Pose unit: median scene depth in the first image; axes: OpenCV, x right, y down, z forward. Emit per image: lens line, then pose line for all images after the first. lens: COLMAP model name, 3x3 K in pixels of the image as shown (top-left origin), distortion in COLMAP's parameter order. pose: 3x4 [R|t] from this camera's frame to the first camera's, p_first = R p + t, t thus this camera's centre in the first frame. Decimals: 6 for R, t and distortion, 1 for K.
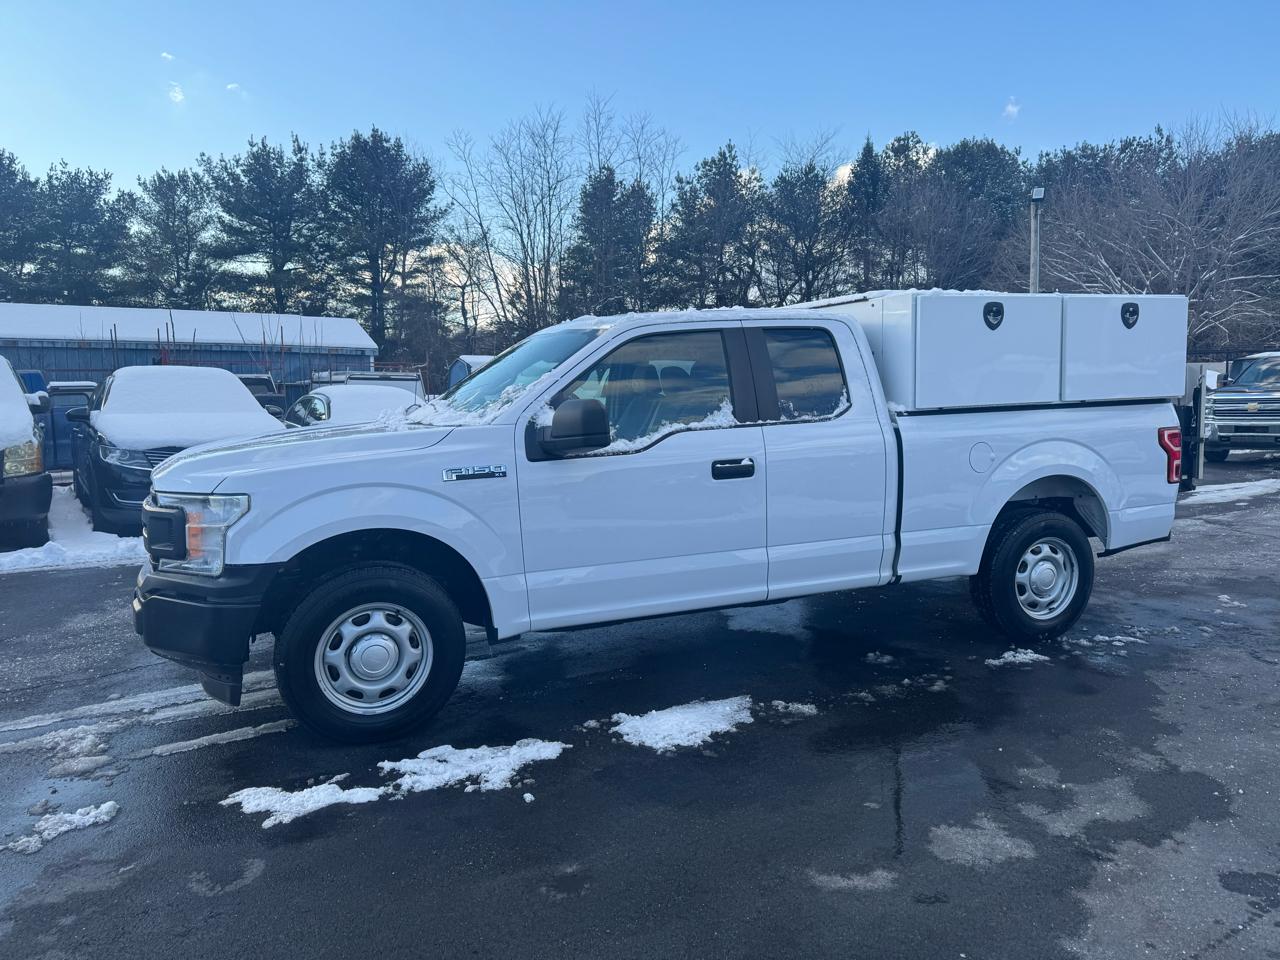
lens RADIAL K [[913.8, 0, 642.1], [0, 913.8, 445.5], [0, 0, 1]] dist [0.045390, -0.049136]
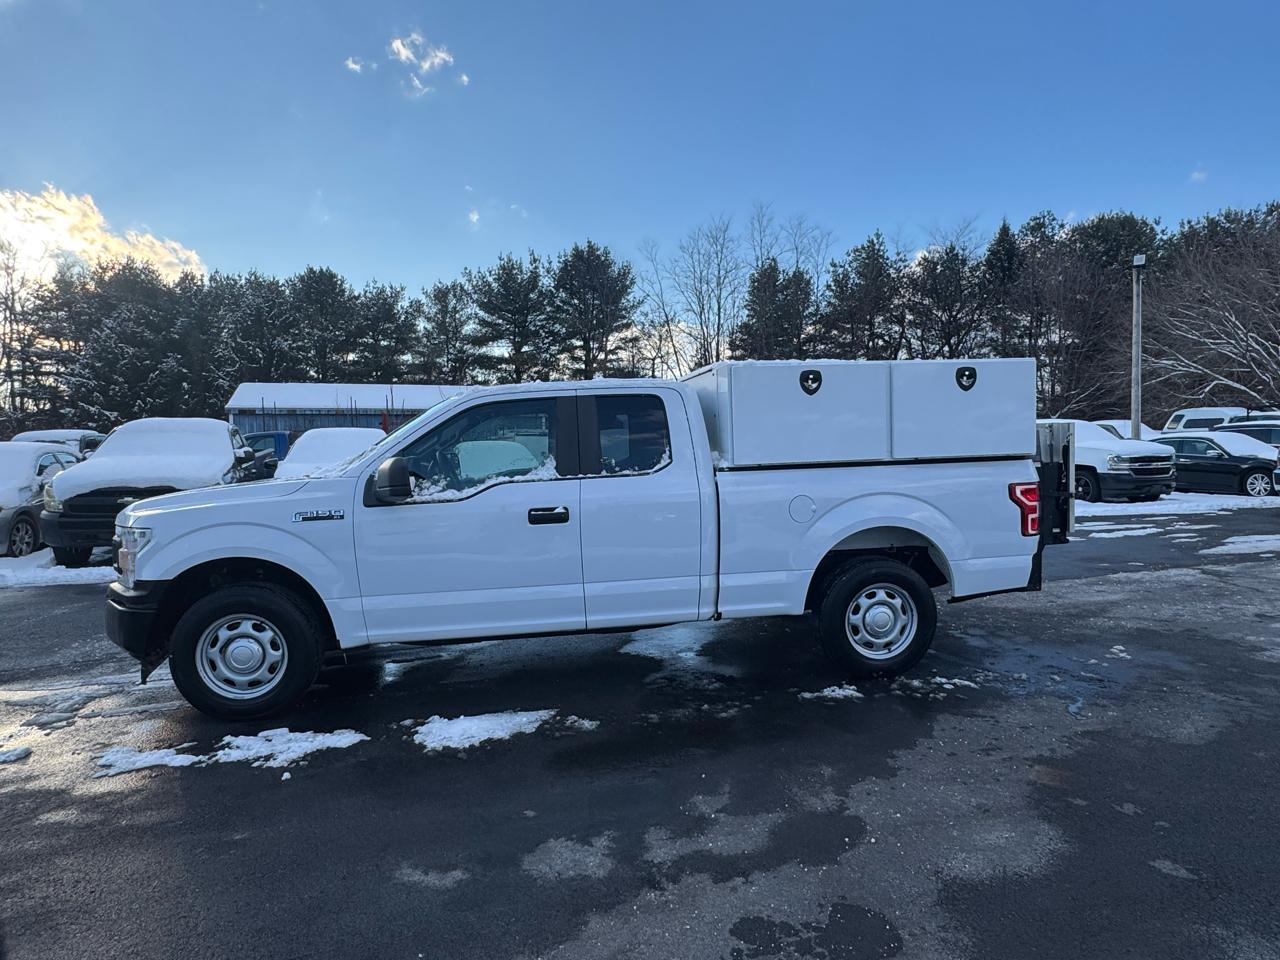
lens RADIAL K [[751.6, 0, 645.3], [0, 751.6, 460.1], [0, 0, 1]] dist [-0.009177, 0.007707]
pose [[0.970520, 0.002291, -0.241010, 0.434031], [-0.010816, 0.999362, -0.034053, -0.014004], [0.240778, 0.035655, 0.969925, 0.078839]]
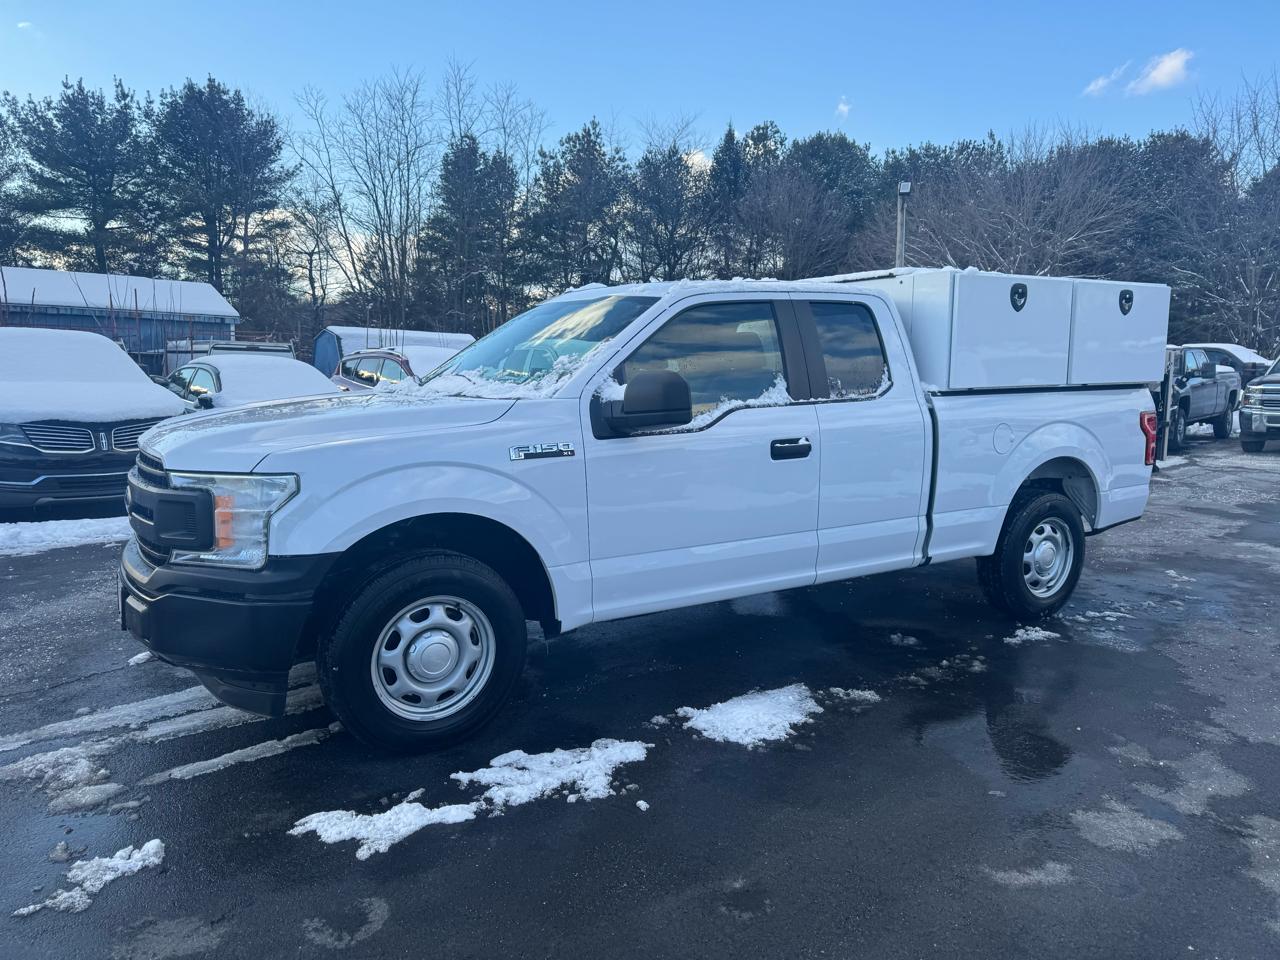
lens RADIAL K [[913.8, 0, 642.0], [0, 913.8, 455.7], [0, 0, 1]] dist [0.045390, -0.049136]
pose [[0.985766, 0.005137, 0.168047, -0.202736], [-0.010397, 0.999483, 0.030431, 0.005454], [-0.167804, -0.031745, 0.985309, 0.080488]]
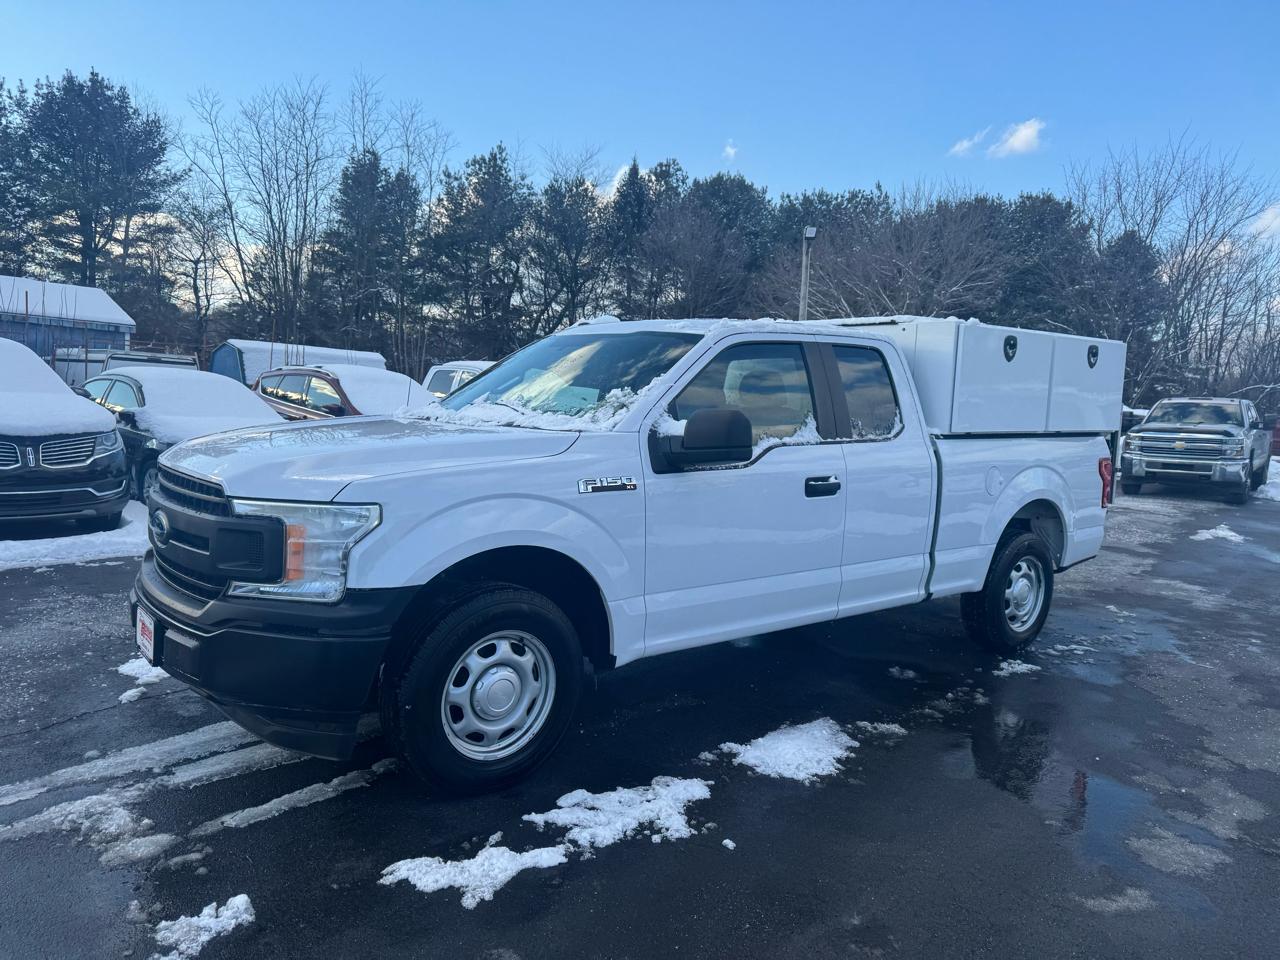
lens RADIAL K [[913.8, 0, 646.5], [0, 913.8, 449.2], [0, 0, 1]] dist [0.045390, -0.049136]
pose [[0.955173, 0.039627, 0.293384, -0.352185], [-0.038658, 0.999211, -0.009103, 0.001727], [-0.293513, -0.002646, 0.955951, 0.109498]]
